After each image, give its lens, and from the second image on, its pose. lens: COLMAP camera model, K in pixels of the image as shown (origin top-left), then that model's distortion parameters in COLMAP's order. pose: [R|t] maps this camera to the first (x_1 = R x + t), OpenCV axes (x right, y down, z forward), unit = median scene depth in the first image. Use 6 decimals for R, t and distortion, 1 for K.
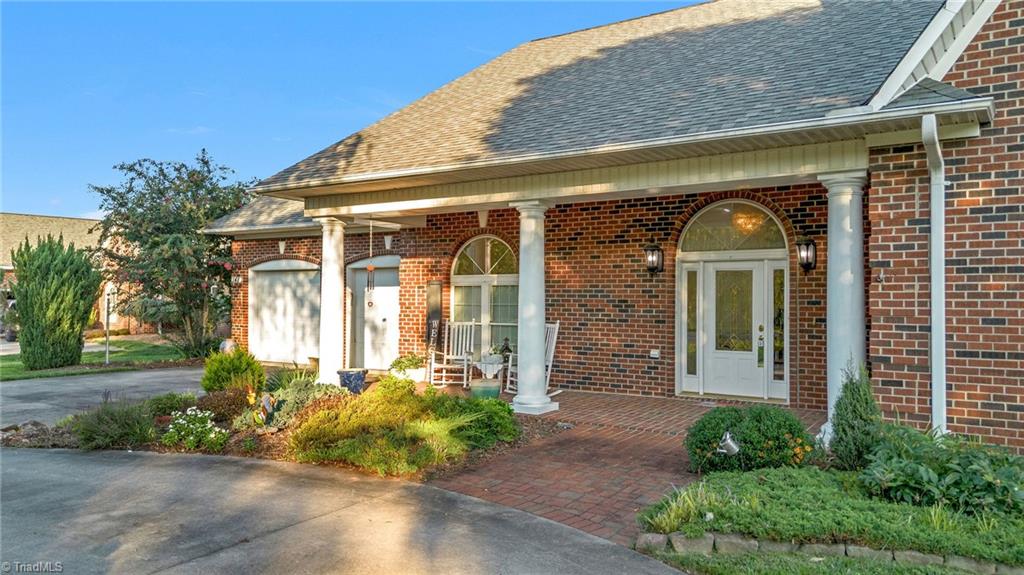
lens RADIAL K [[743.0, 0, 512.0], [0, 743.0, 287.5], [0, 0, 1]] dist [0.068445, -0.000309]
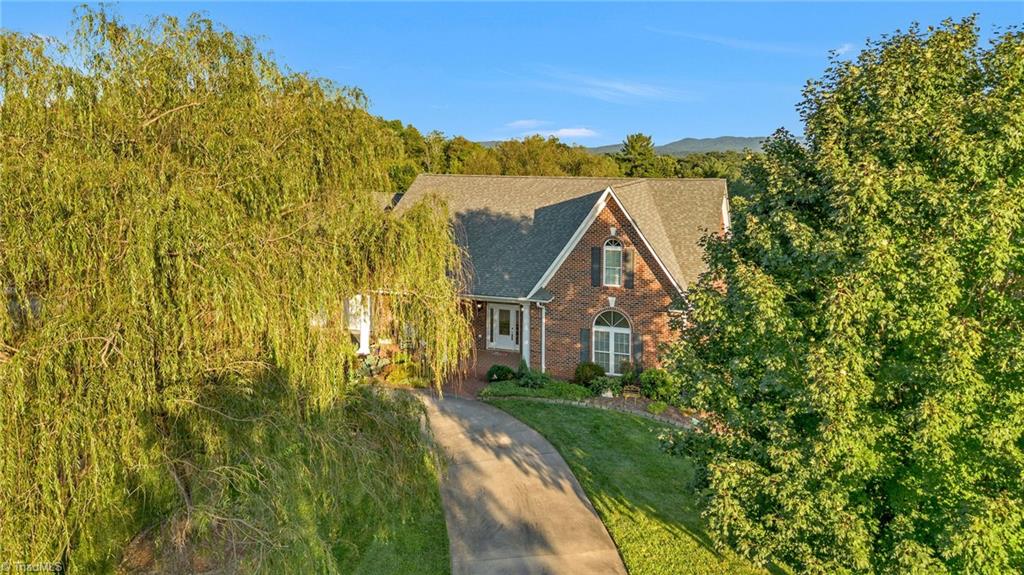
lens RADIAL K [[743.0, 0, 512.0], [0, 743.0, 287.5], [0, 0, 1]] dist [0.068445, -0.000309]
pose [[0.973475, -0.041534, 0.224993, -0.373430], [-0.003490, 0.980574, 0.196116, -0.735188], [-0.228767, -0.191700, 0.954420, -1.982122]]
